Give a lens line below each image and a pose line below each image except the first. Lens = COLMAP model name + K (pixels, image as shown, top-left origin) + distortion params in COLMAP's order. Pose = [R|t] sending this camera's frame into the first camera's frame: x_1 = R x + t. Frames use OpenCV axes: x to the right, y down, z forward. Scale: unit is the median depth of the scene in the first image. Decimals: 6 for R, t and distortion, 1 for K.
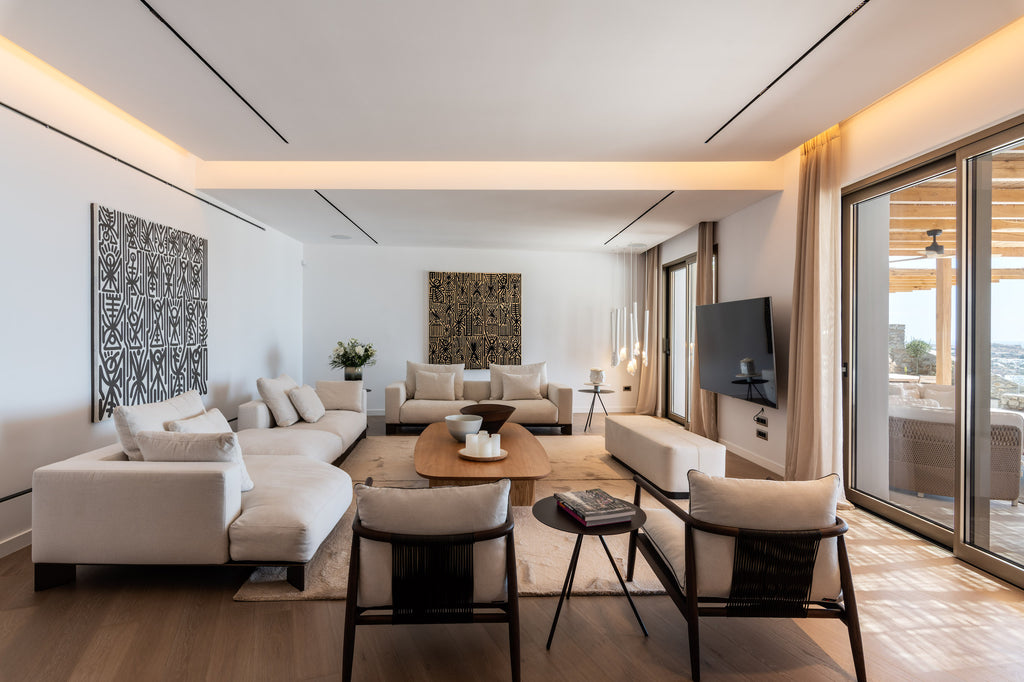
lens RADIAL K [[493.4, 0, 512.0], [0, 493.4, 341.0], [0, 0, 1]] dist [-0.001884, 0.000029]
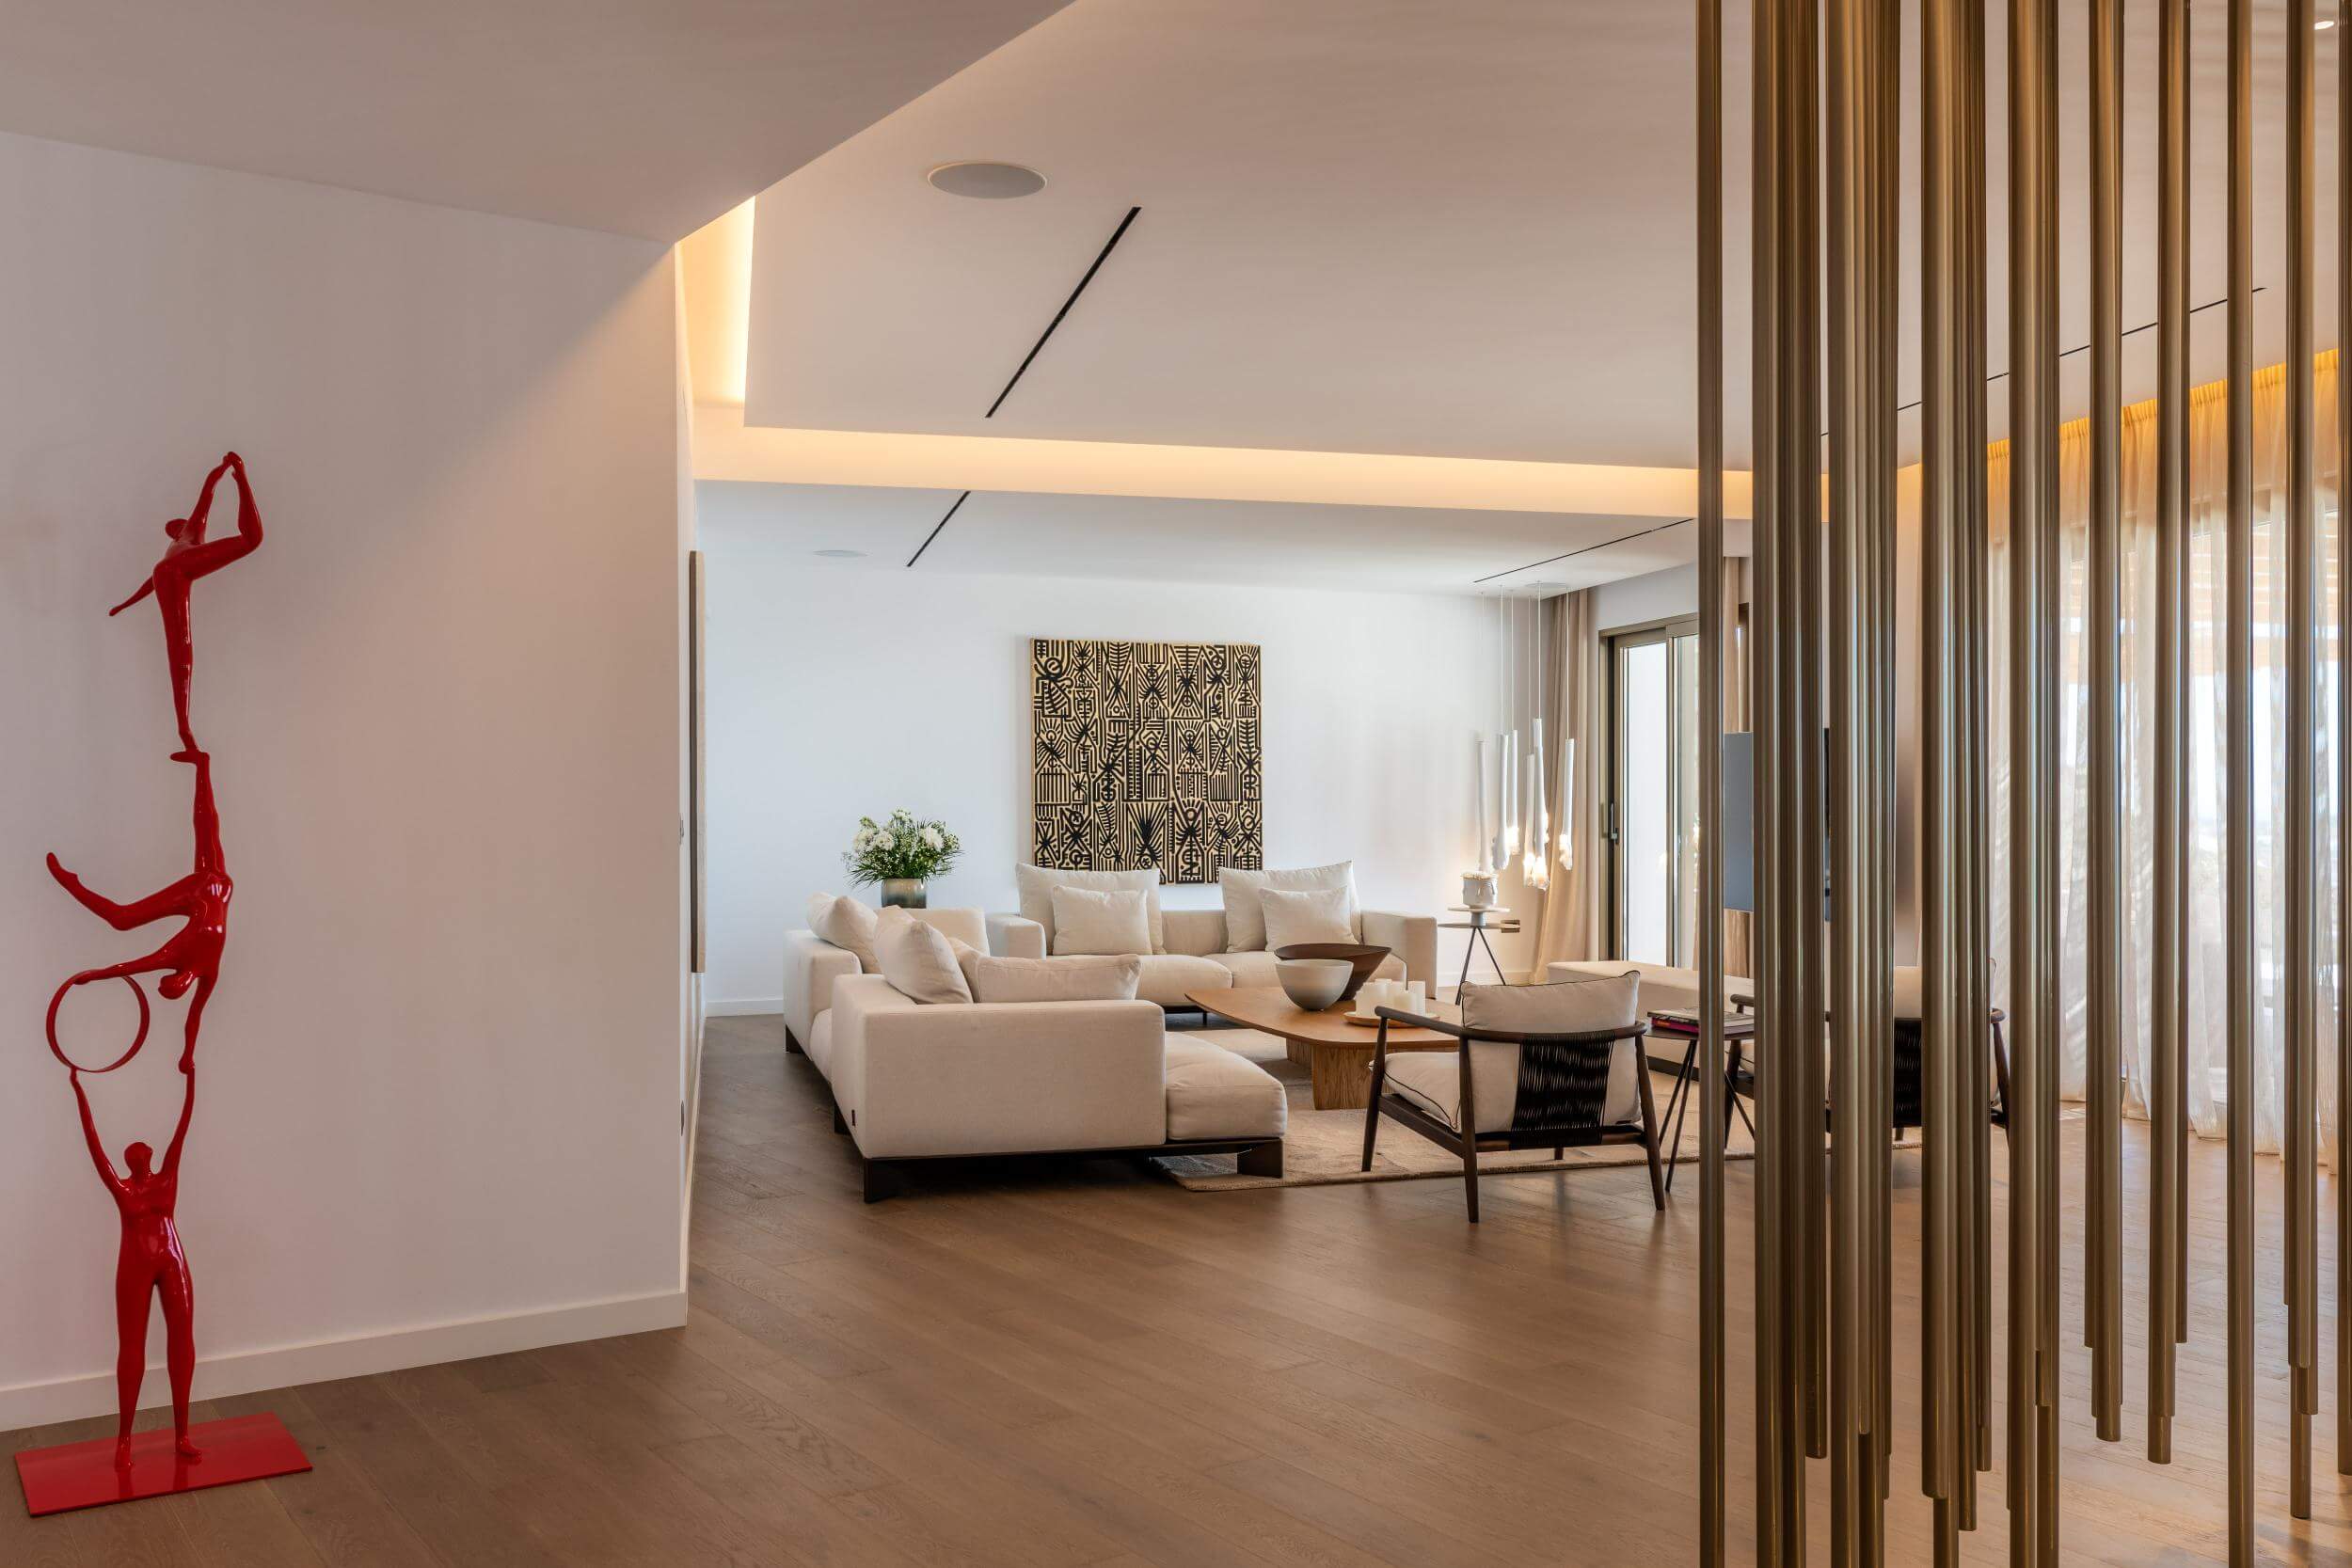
lens RADIAL K [[1895.1, 0, 1176.0], [0, 1895.1, 784.0], [0, 0, 1]] dist [0.001064, -0.000165]
pose [[0.981169, -0.006796, 0.193030, -0.348603], [0.010621, 0.999767, -0.018789, 0.004707], [-0.192858, 0.020485, 0.981013, -0.501686]]
